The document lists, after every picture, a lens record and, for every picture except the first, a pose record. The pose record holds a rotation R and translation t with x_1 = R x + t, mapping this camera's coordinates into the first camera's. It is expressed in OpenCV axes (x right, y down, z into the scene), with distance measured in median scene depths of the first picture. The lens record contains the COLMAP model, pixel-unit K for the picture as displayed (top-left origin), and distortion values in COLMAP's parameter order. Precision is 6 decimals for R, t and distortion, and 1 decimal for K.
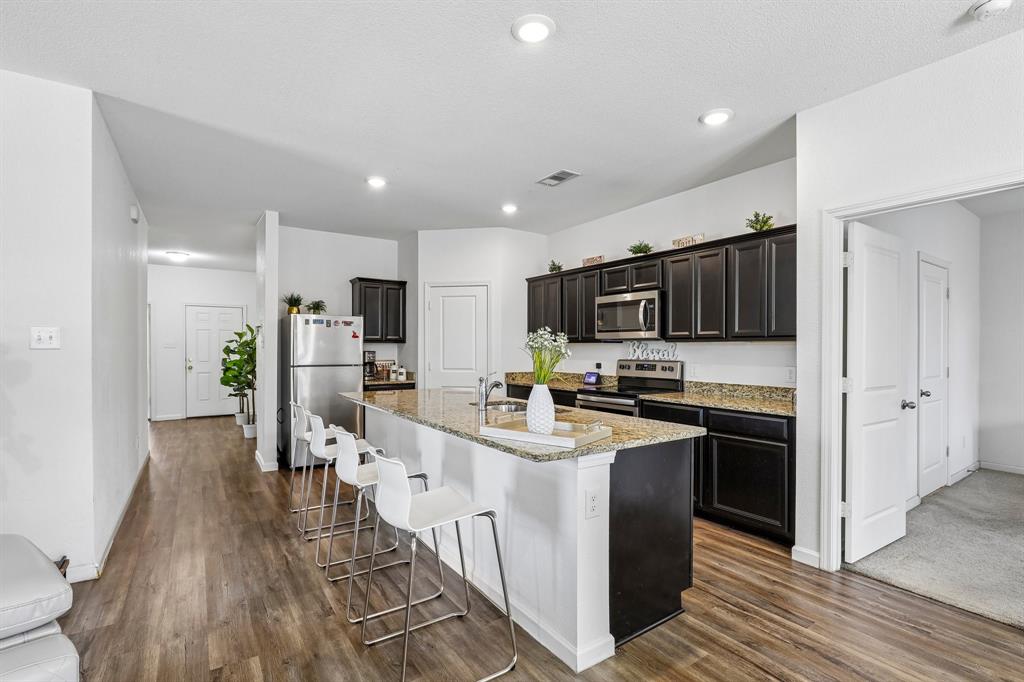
lens RADIAL K [[476.4, 0, 509.3], [0, 476.4, 350.7], [0, 0, 1]] dist [-0.002114, 0.000301]
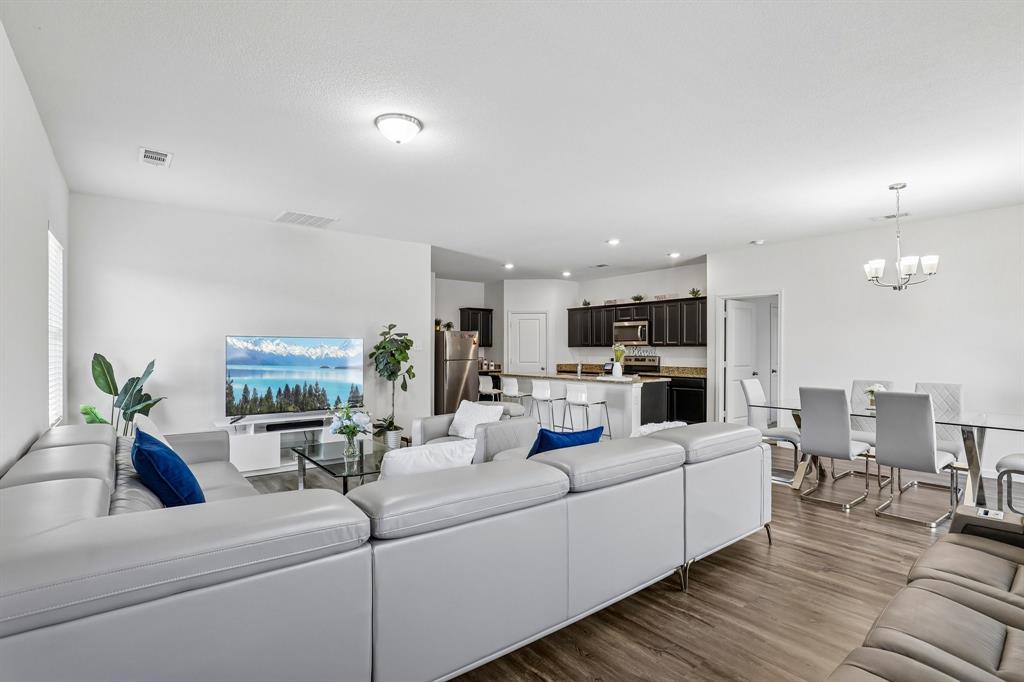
lens RADIAL K [[482.4, 0, 509.8], [0, 482.4, 353.3], [0, 0, 1]] dist [-0.000067, -0.000070]
pose [[0.997415, -0.002099, 0.071830, -0.377304], [0.001928, 0.999995, 0.002459, 0.003371], [-0.071835, -0.002314, 0.997414, -0.901032]]
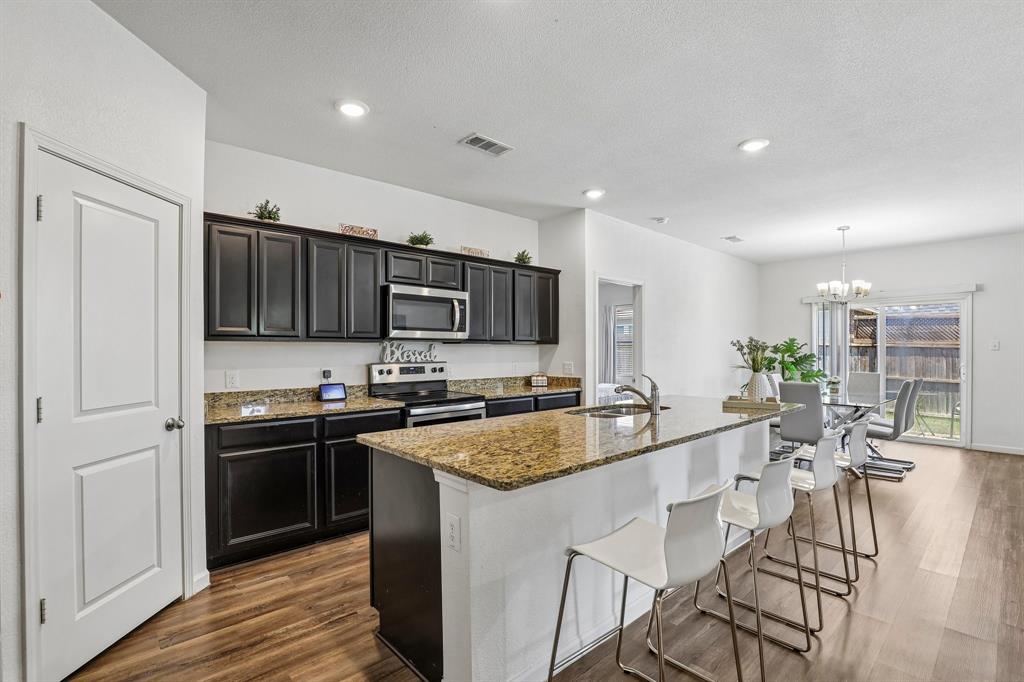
lens RADIAL K [[476.4, 0, 509.3], [0, 476.4, 350.7], [0, 0, 1]] dist [-0.002114, 0.000301]
pose [[-0.146079, -0.008799, 0.989234, -0.642085], [0.005061, 0.999941, 0.009641, -0.010583], [-0.989260, 0.006415, -0.146026, 0.960479]]
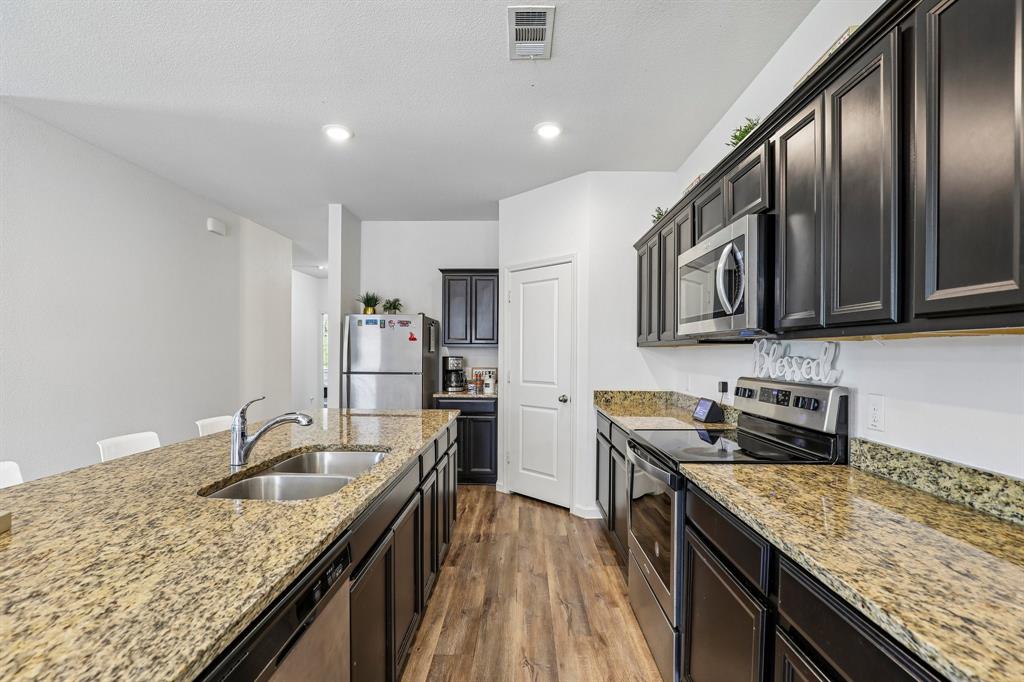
lens RADIAL K [[476.4, 0, 509.3], [0, 476.4, 350.7], [0, 0, 1]] dist [-0.002114, 0.000301]
pose [[0.818071, 0.000915, -0.575117, 0.345072], [-0.009099, 0.999894, -0.011351, -0.001144], [0.575045, 0.014519, 0.817993, 0.487693]]
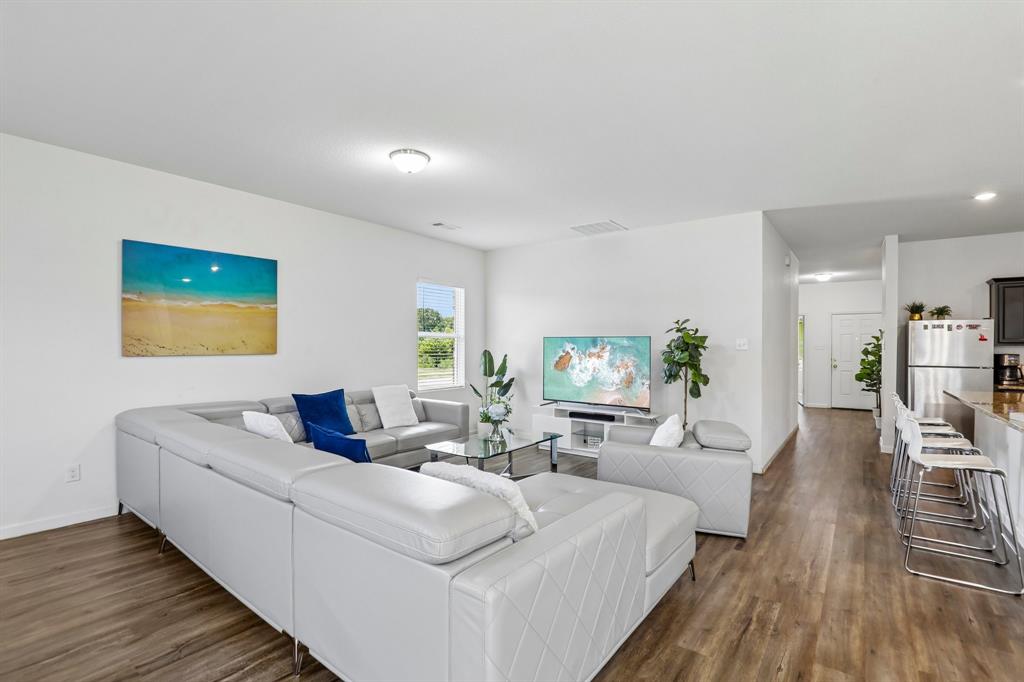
lens RADIAL K [[470.6, 0, 505.9], [0, 470.6, 346.1], [0, 0, 1]] dist [-0.024999, -0.000085]
pose [[0.330679, -0.000243, -0.943743, 0.300707], [-0.011689, 0.999922, -0.004353, 0.000473], [0.943671, 0.012471, 0.330651, -0.318235]]
